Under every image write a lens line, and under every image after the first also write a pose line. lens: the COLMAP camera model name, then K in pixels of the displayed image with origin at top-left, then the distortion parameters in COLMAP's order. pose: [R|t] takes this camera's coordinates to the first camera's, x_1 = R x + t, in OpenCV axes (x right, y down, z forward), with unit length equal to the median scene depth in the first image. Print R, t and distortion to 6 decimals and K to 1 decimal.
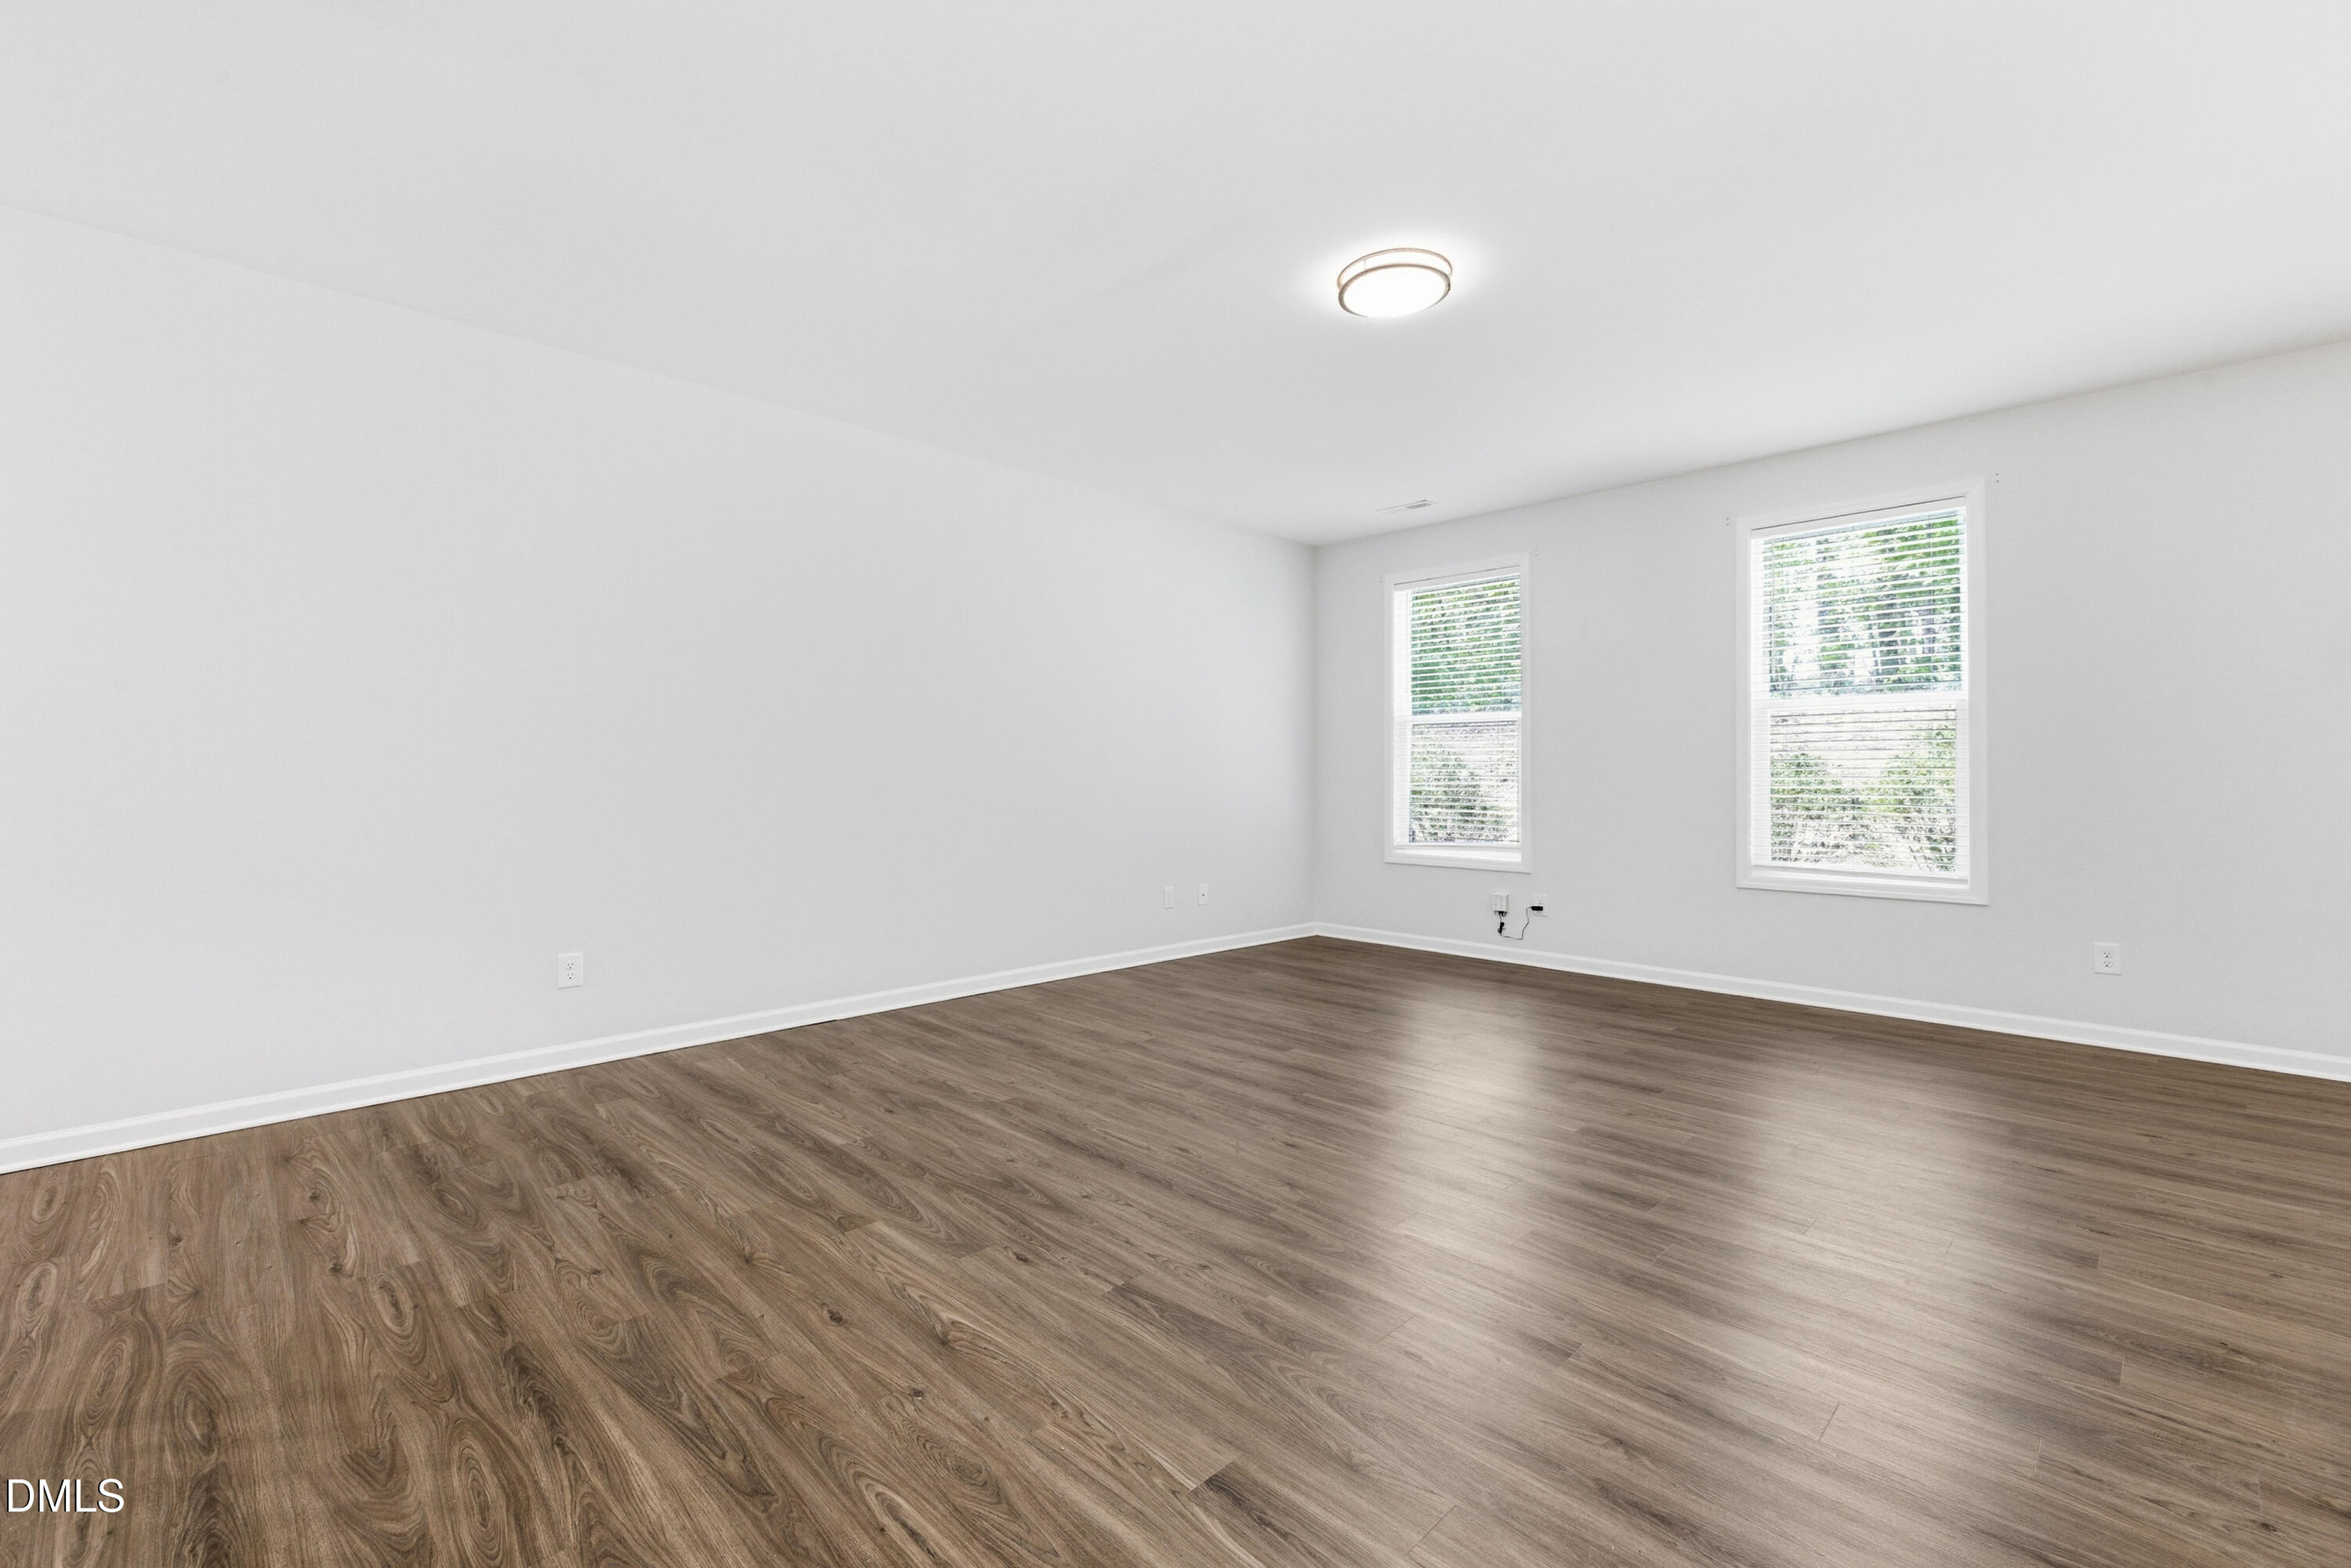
lens RADIAL K [[1007.8, 0, 1175.6], [0, 1007.8, 766.5], [0, 0, 1]] dist [0.000155, 0.000910]
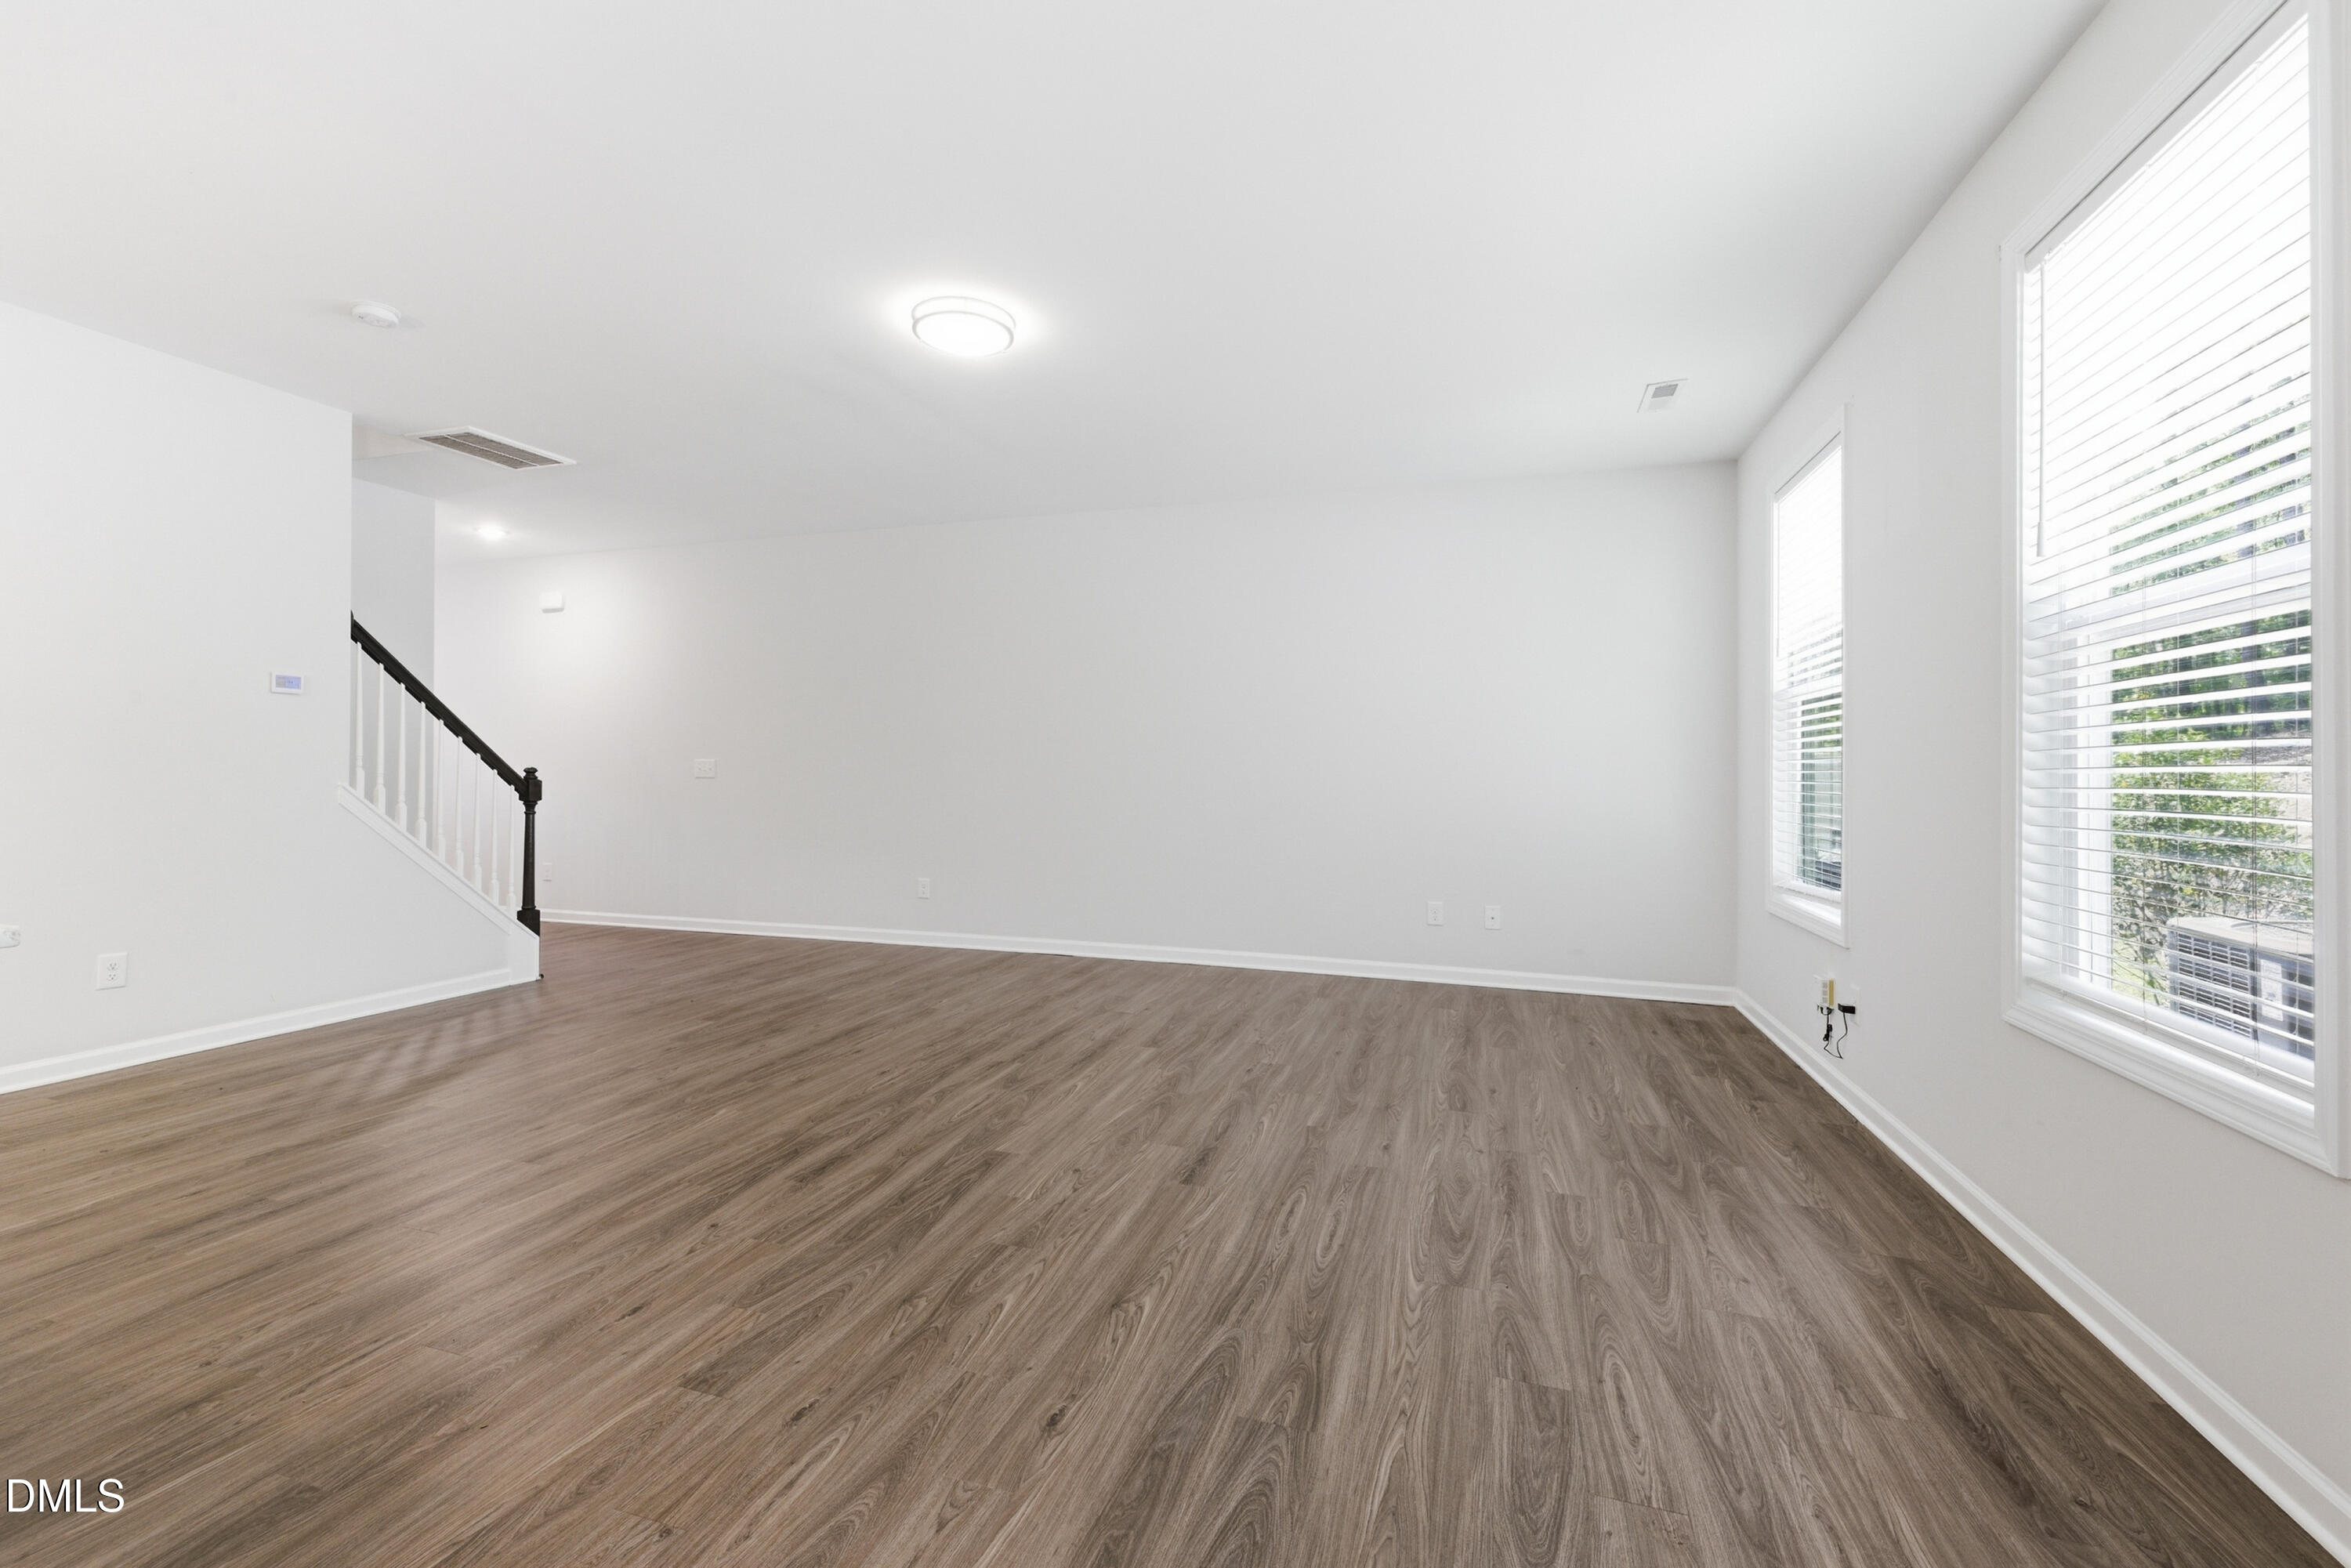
lens RADIAL K [[1007.8, 0, 1174.5], [0, 1007.8, 786.3], [0, 0, 1]] dist [0.000155, 0.000910]
pose [[0.460569, 0.012571, -0.887535, 1.185687], [-0.002507, 0.999914, 0.012861, 0.007934], [0.887620, -0.003698, 0.460561, 0.647488]]
